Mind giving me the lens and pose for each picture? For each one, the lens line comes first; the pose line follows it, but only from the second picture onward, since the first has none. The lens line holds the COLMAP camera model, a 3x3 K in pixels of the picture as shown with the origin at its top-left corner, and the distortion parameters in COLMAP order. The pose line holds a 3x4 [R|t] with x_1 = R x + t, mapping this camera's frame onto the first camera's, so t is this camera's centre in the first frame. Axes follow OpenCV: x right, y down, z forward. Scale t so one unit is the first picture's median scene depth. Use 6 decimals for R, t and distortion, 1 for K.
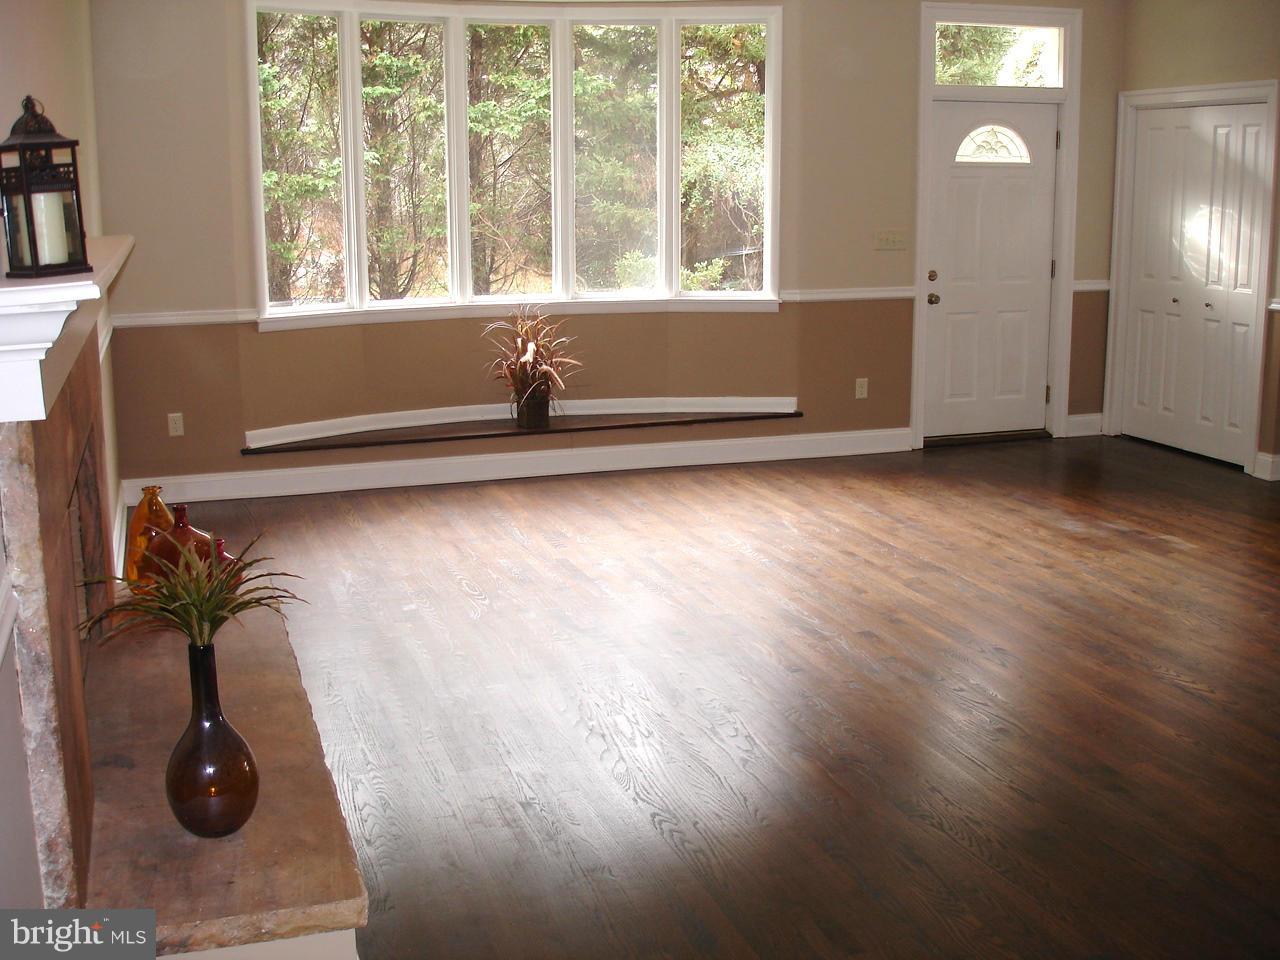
lens RADIAL K [[1444.2, 0, 640.0], [0, 1444.2, 480.0], [0, 0, 1]] dist [-0.089445, -0.059398]
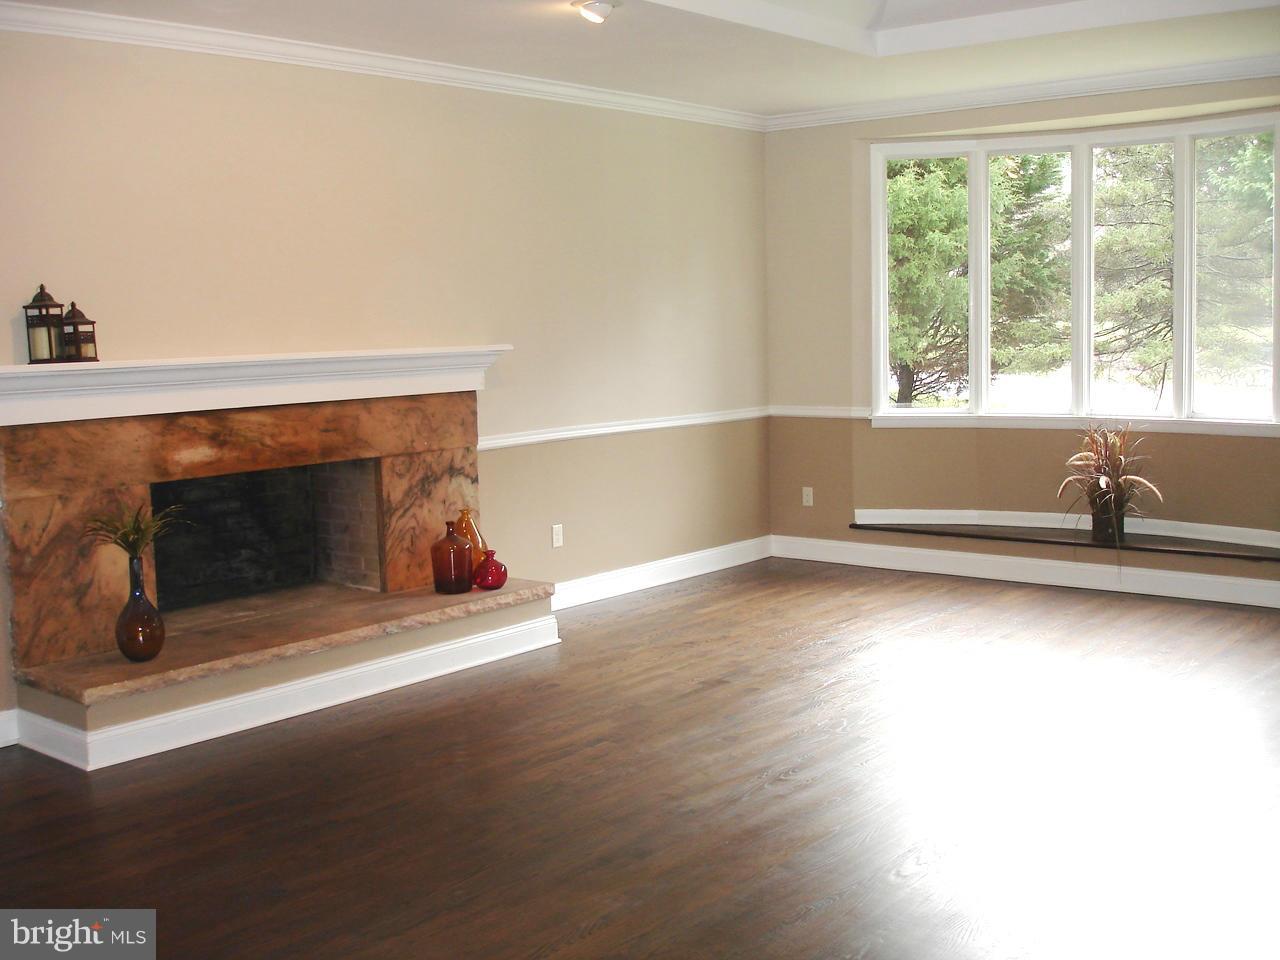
lens RADIAL K [[1444.2, 0, 640.0], [0, 1444.2, 480.0], [0, 0, 1]] dist [-0.089445, -0.059398]
pose [[0.536072, 0.089632, -0.839401, 0.629626], [-0.149595, 0.988696, 0.010037, -0.043325], [0.830812, 0.120190, 0.543420, 0.199270]]
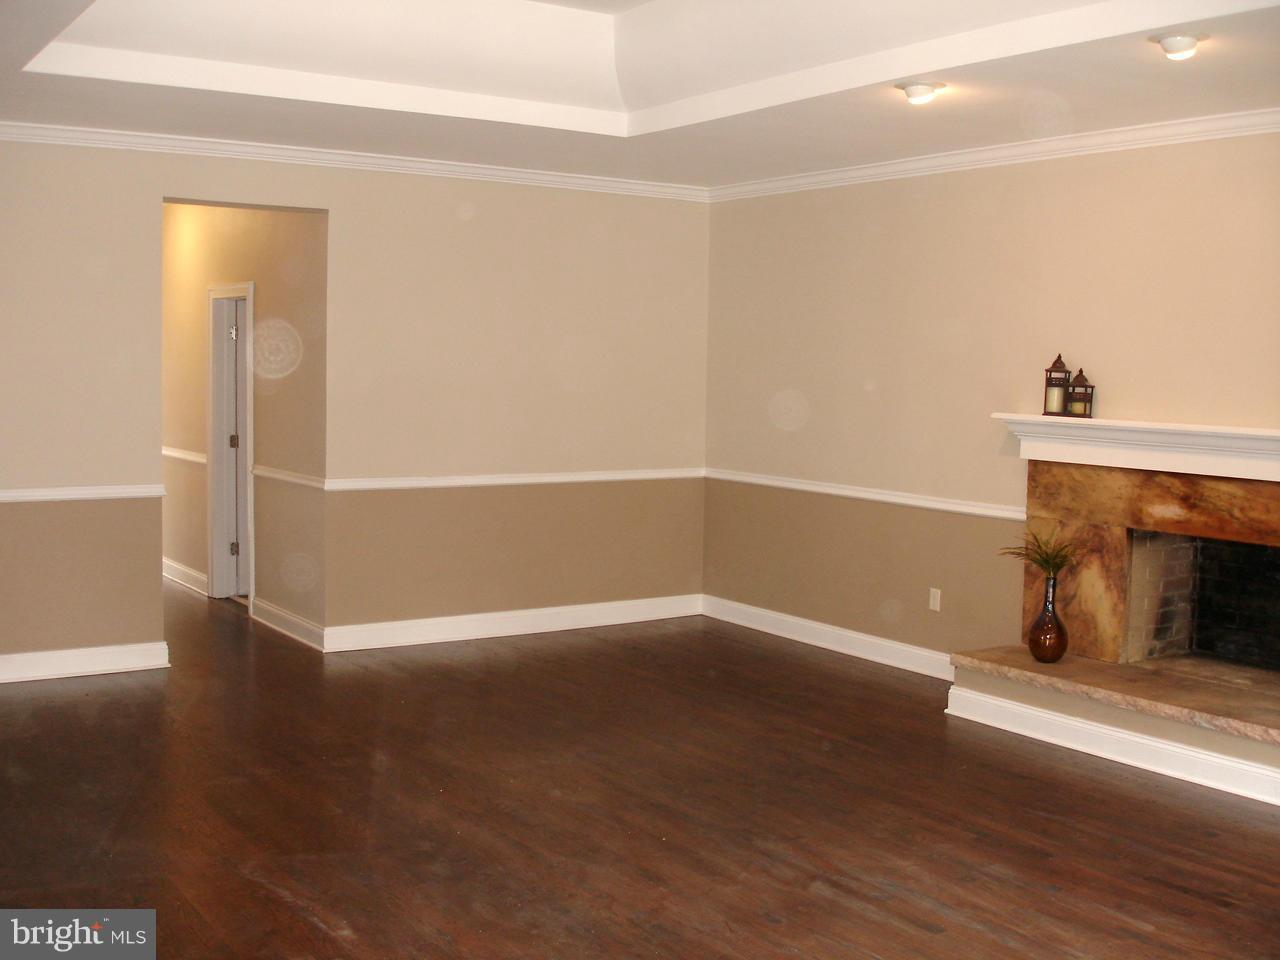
lens RADIAL K [[1444.2, 0, 640.0], [0, 1444.2, 480.0], [0, 0, 1]] dist [-0.089445, -0.059398]
pose [[-0.964189, 0.012834, -0.264907, 0.367322], [-0.062392, 0.959821, 0.273588, -0.247151], [0.257774, 0.280318, -0.924648, 1.135308]]
